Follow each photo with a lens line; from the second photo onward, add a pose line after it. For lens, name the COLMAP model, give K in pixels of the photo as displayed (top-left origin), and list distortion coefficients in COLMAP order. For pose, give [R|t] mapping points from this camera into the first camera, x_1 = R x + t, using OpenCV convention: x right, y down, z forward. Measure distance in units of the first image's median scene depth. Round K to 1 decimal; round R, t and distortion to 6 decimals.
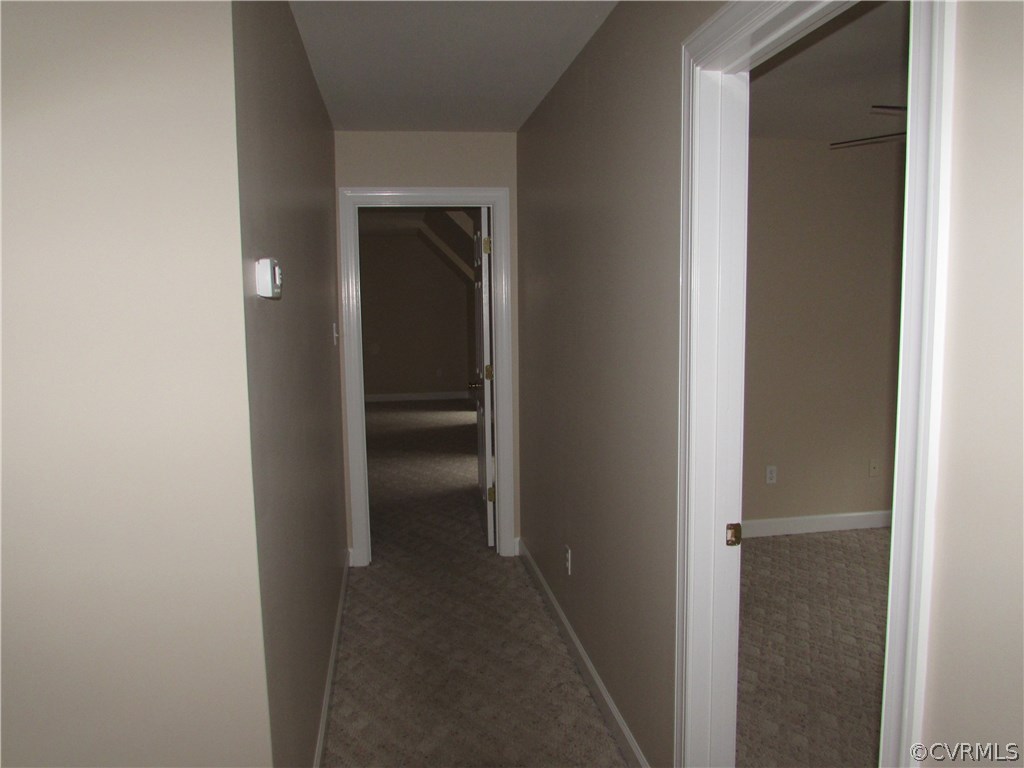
lens RADIAL K [[804.9, 0, 512.7], [0, 804.9, 386.2], [0, 0, 1]] dist [-0.044935, 0.002451]
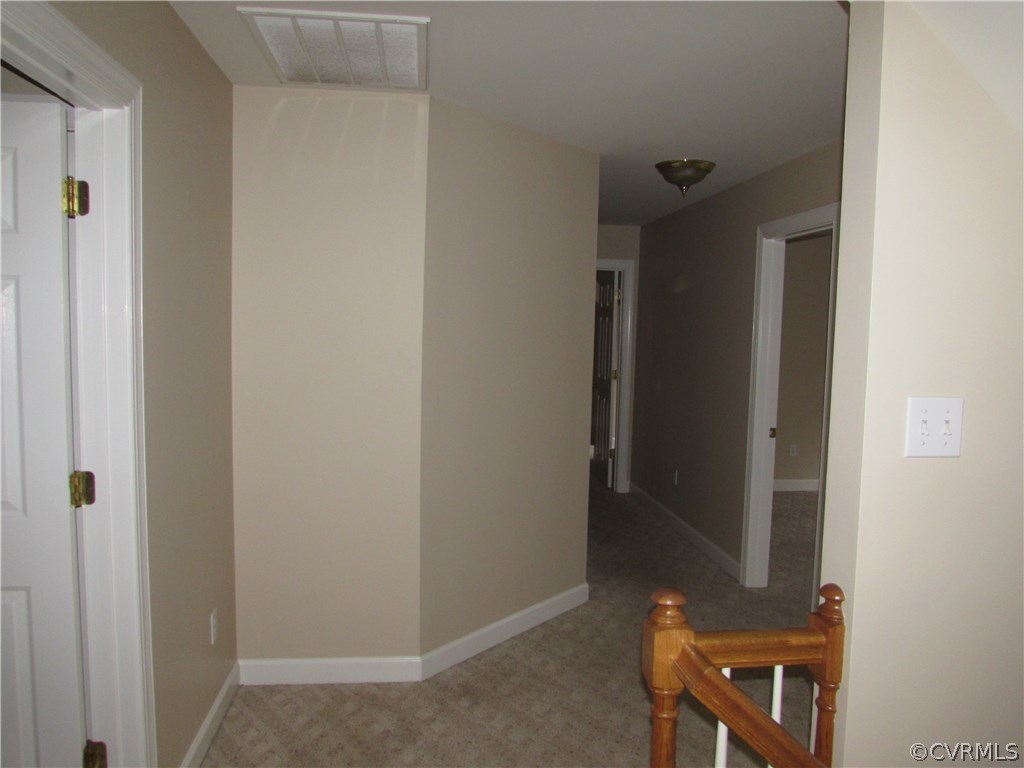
lens RADIAL K [[804.9, 0, 510.1], [0, 804.9, 386.0], [0, 0, 1]] dist [-0.044935, 0.002451]
pose [[0.998262, 0.043280, -0.039994, -0.179515], [-0.044758, 0.998319, -0.036818, 0.075119], [0.038333, 0.038544, 0.998521, -0.611864]]
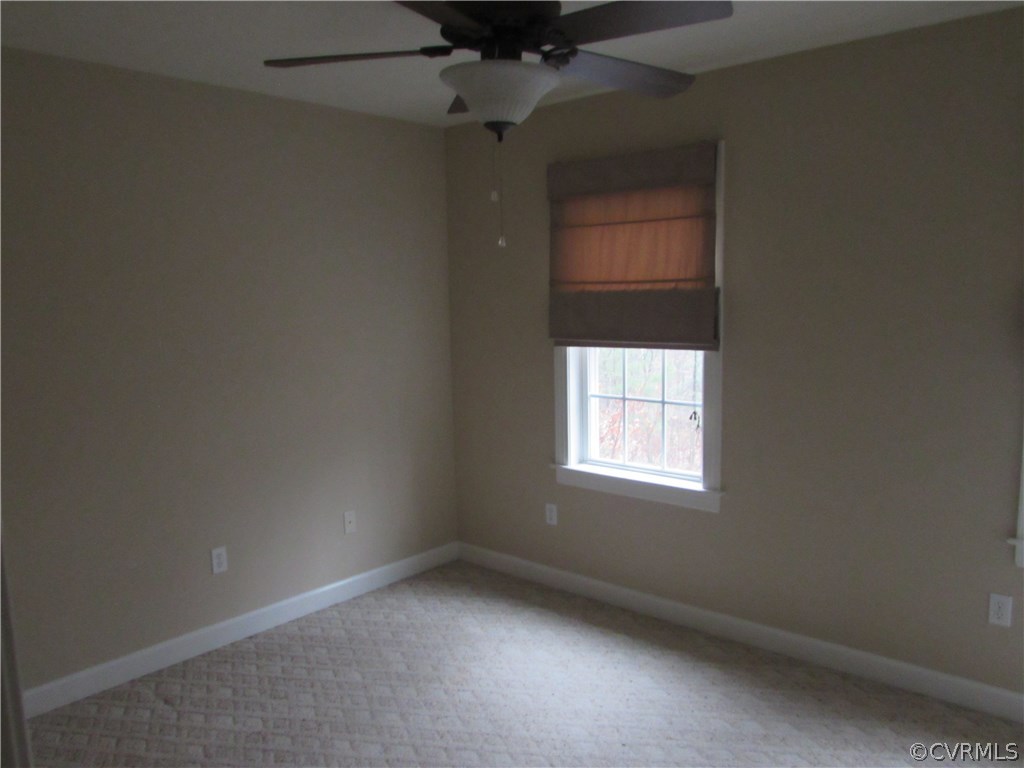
lens RADIAL K [[804.9, 0, 512.2], [0, 804.9, 386.9], [0, 0, 1]] dist [-0.044935, 0.002451]
pose [[0.783648, -0.083923, 0.615511, 0.110316], [0.089695, 0.995736, 0.021570, -0.039285], [-0.614696, 0.038305, 0.787833, 0.294580]]
